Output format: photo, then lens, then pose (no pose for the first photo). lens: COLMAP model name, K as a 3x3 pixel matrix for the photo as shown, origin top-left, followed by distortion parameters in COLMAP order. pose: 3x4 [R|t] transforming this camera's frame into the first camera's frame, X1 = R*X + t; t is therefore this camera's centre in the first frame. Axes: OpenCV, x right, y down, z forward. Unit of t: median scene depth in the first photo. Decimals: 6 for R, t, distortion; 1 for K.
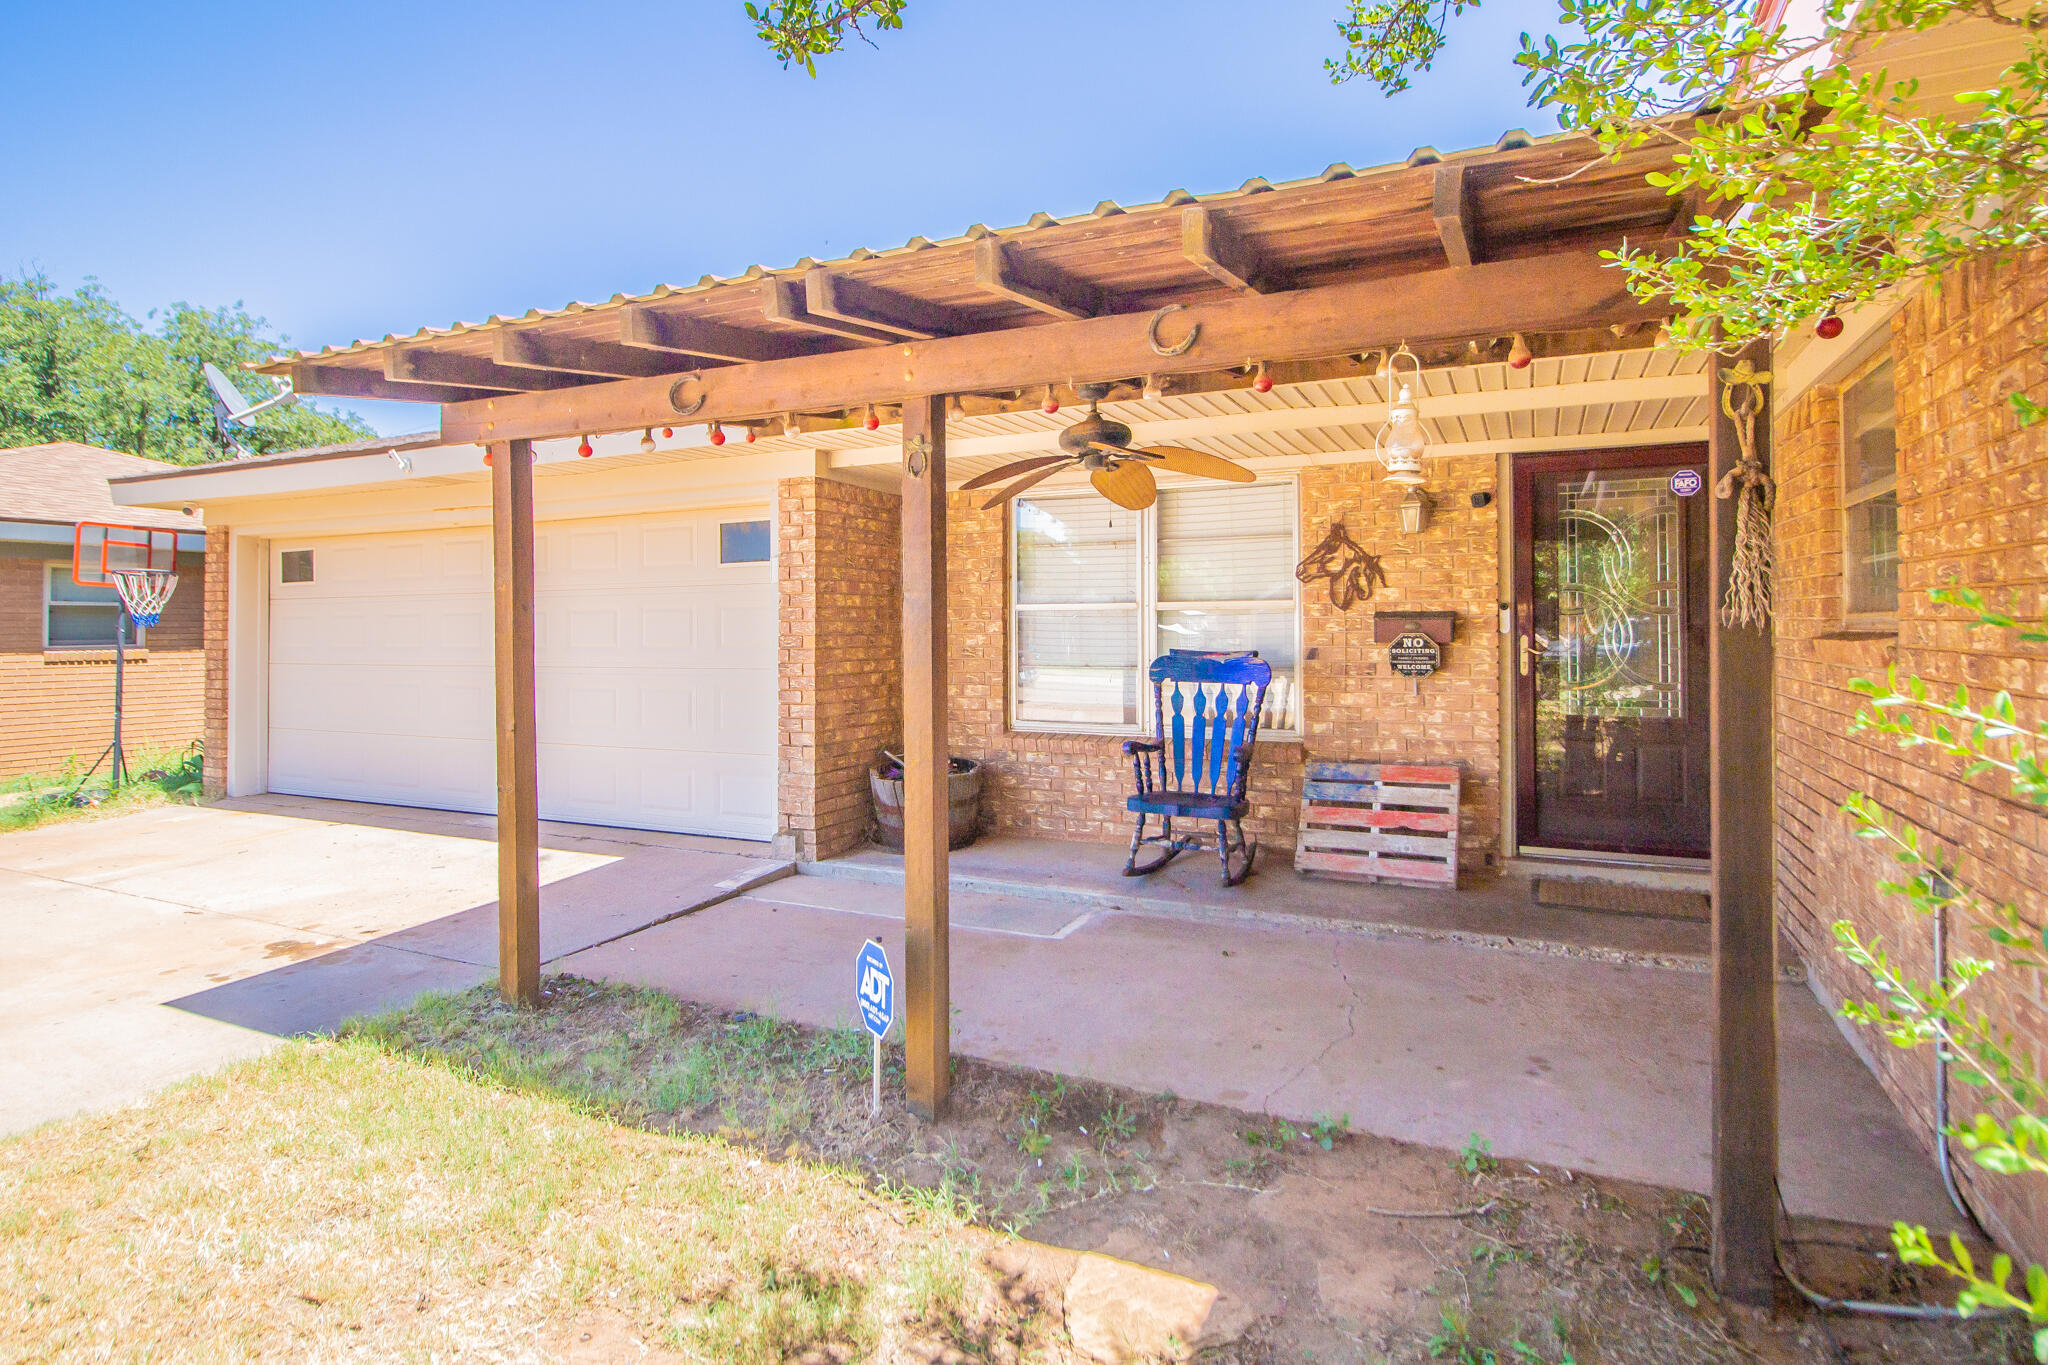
lens RADIAL K [[1084.0, 0, 1025.2], [0, 1084.0, 613.3], [0, 0, 1]] dist [0.002560, 0.000182]
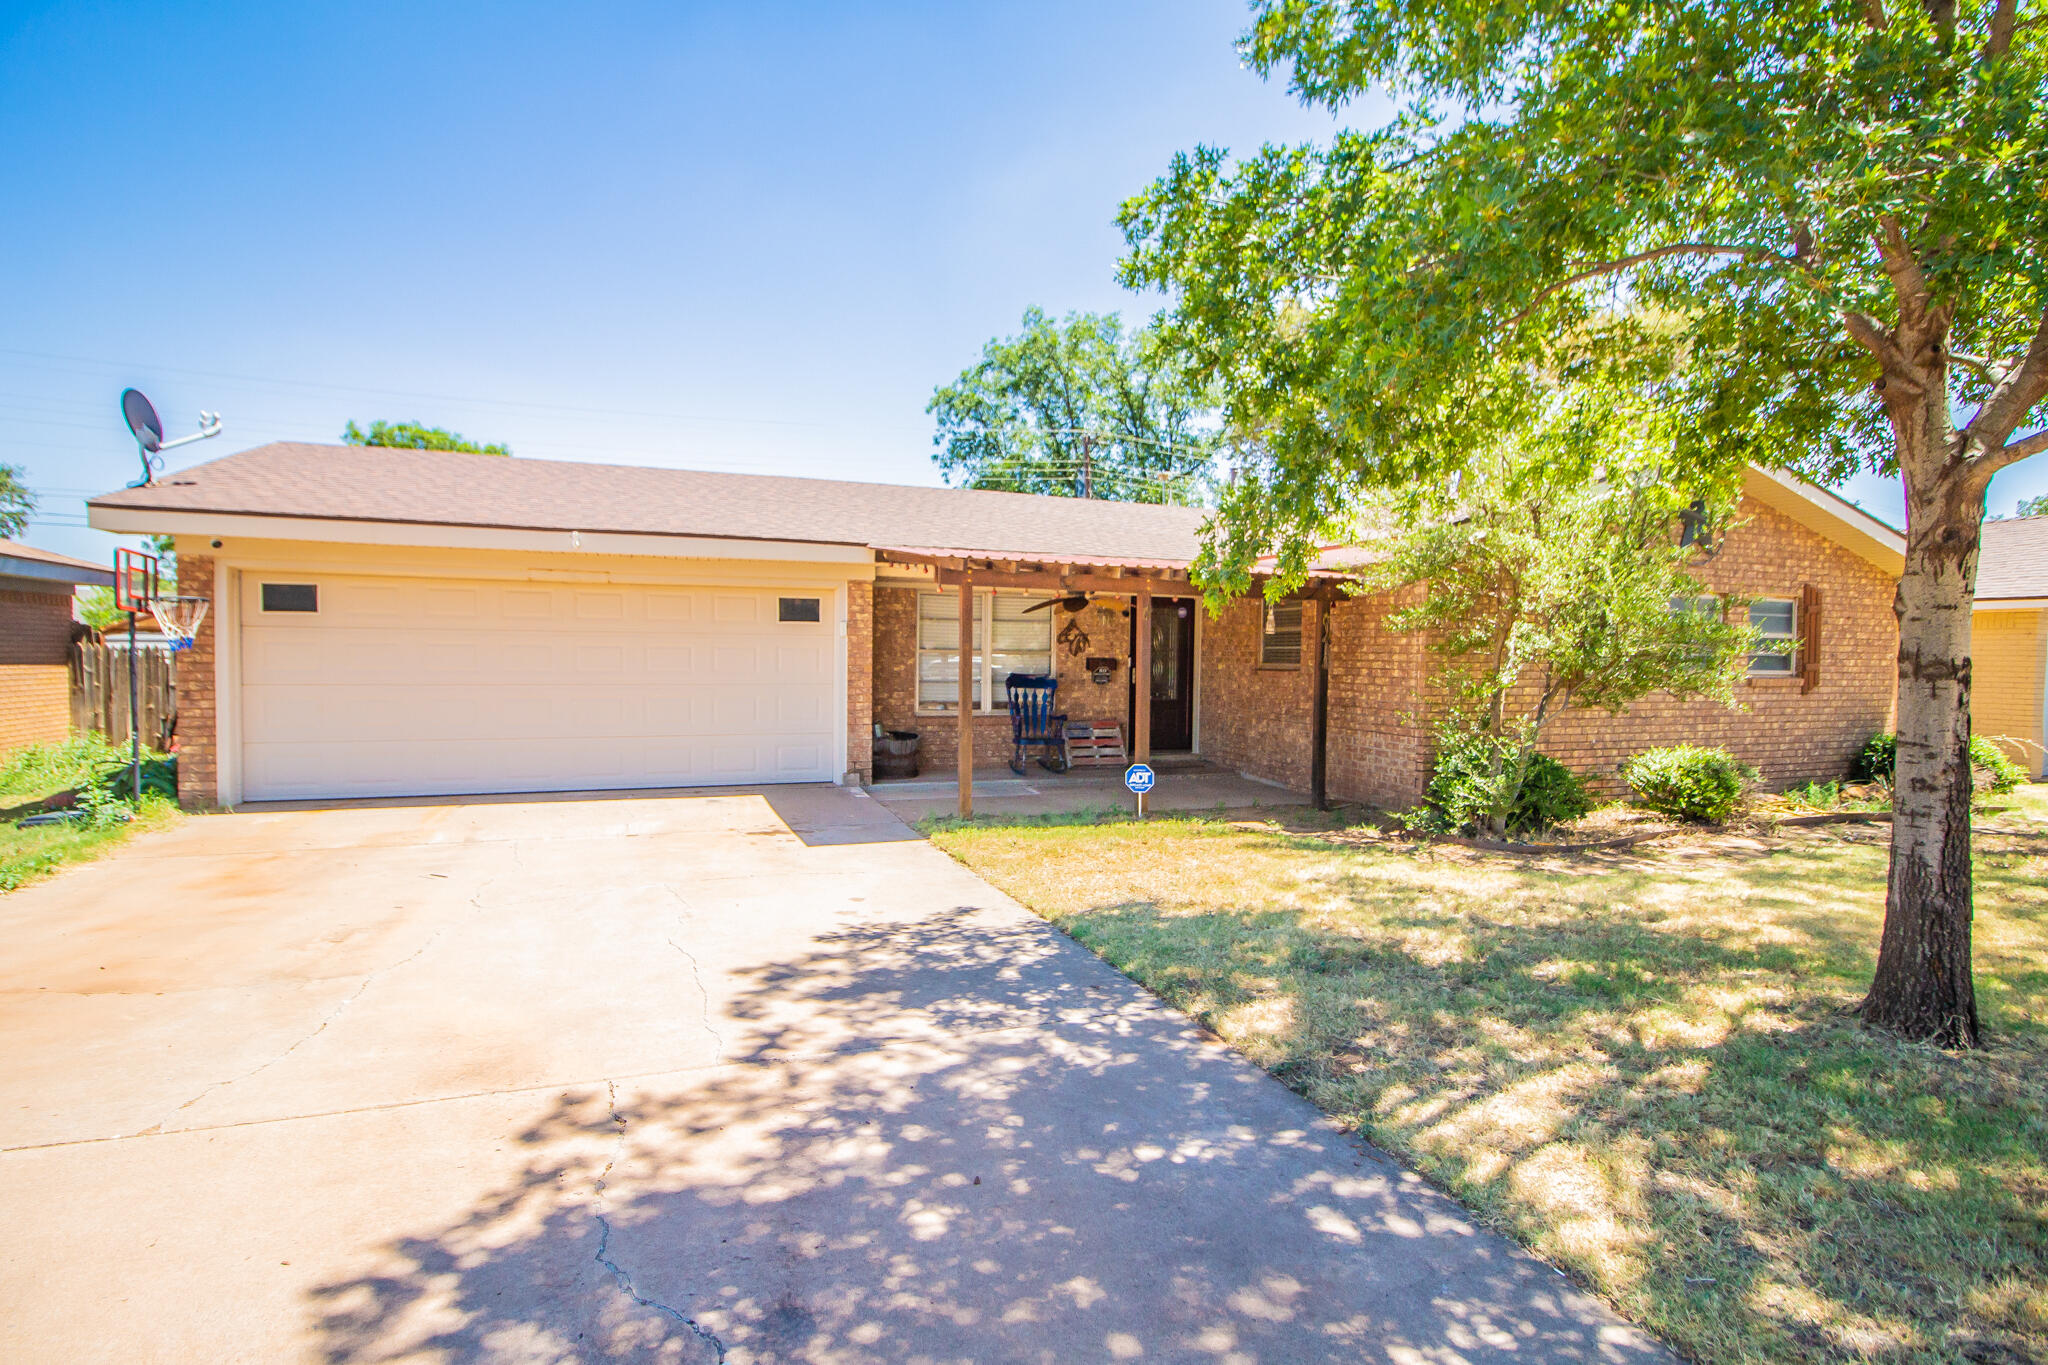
lens RADIAL K [[981.1, 0, 1018.1], [0, 981.1, 659.6], [0, 0, 1]] dist [-0.000316, -0.000221]
pose [[0.698059, 0.012252, 0.715935, -1.266434], [-0.026631, 0.999606, 0.008860, -0.011580], [-0.715545, -0.025251, 0.698111, -0.376297]]
